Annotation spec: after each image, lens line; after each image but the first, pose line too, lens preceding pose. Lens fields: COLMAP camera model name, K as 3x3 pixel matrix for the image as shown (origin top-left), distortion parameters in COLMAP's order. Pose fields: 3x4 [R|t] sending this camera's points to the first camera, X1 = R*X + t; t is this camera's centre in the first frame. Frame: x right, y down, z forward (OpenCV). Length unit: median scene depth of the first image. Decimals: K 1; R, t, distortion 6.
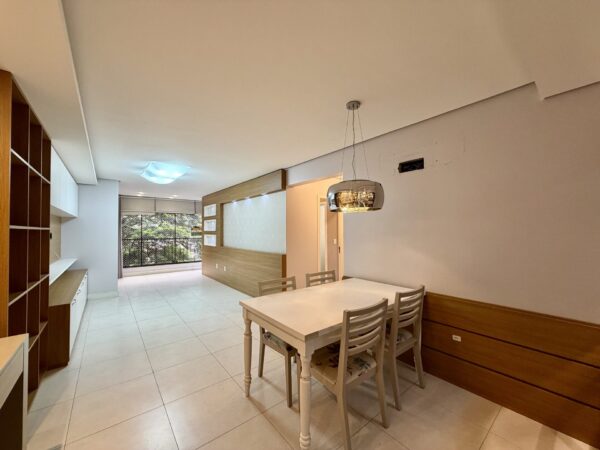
lens RADIAL K [[237.6, 0, 297.3], [0, 237.6, 224.3], [0, 0, 1]] dist [0.000883, 0.000029]
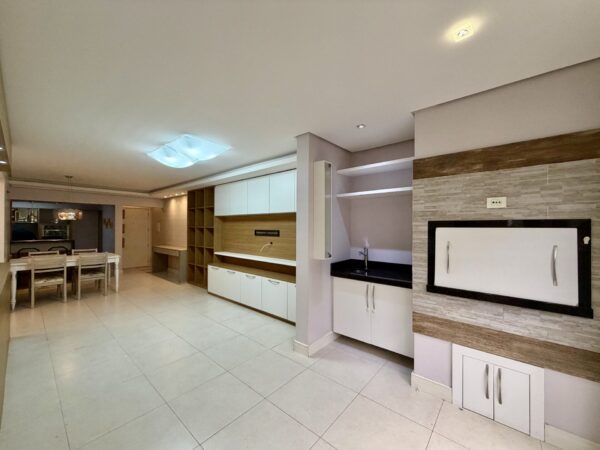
lens RADIAL K [[237.6, 0, 301.4], [0, 237.6, 226.1], [0, 0, 1]] dist [0.000883, 0.000029]
pose [[-0.981931, 0.004539, -0.189187, -0.770182], [0.009159, 0.999681, -0.023555, 0.036030], [0.189020, -0.024862, -0.981658, 1.789903]]
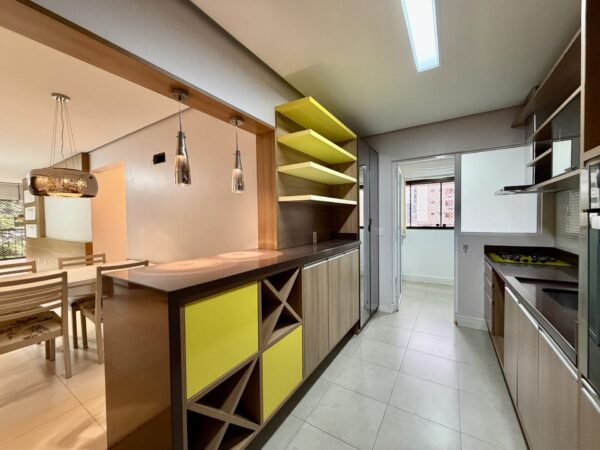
lens RADIAL K [[237.6, 0, 299.3], [0, 237.6, 227.0], [0, 0, 1]] dist [0.000883, 0.000029]
pose [[0.945581, -0.019966, 0.324773, 0.420910], [0.001902, 0.998438, 0.055842, 0.011694], [-0.325381, -0.052185, 0.944142, -0.180884]]
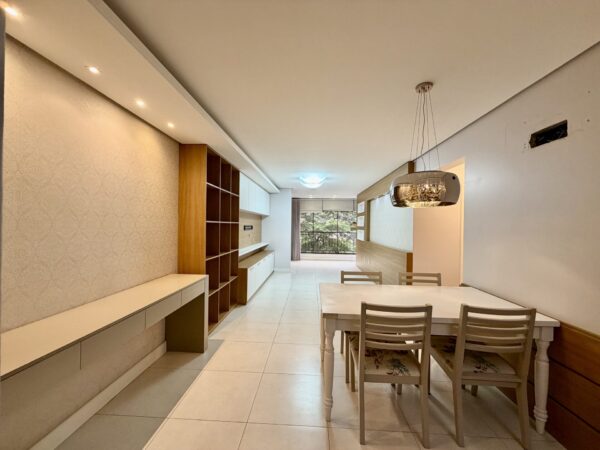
lens RADIAL K [[237.6, 0, 299.5], [0, 237.6, 224.6], [0, 0, 1]] dist [0.000883, 0.000029]
pose [[0.747604, 0.014299, -0.663991, 0.229970], [-0.001806, 0.999808, 0.019498, -0.001443], [0.664143, -0.013378, 0.747486, 0.007861]]
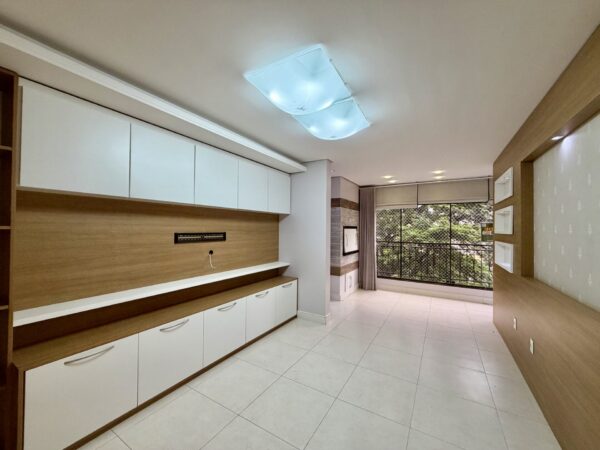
lens RADIAL K [[237.6, 0, 299.3], [0, 237.6, 225.9], [0, 0, 1]] dist [0.000883, 0.000029]
pose [[0.347559, -0.003908, -0.937650, -0.138516], [0.013364, 0.999910, 0.000786, 0.013006], [0.937563, -0.012804, 0.347580, 0.794156]]
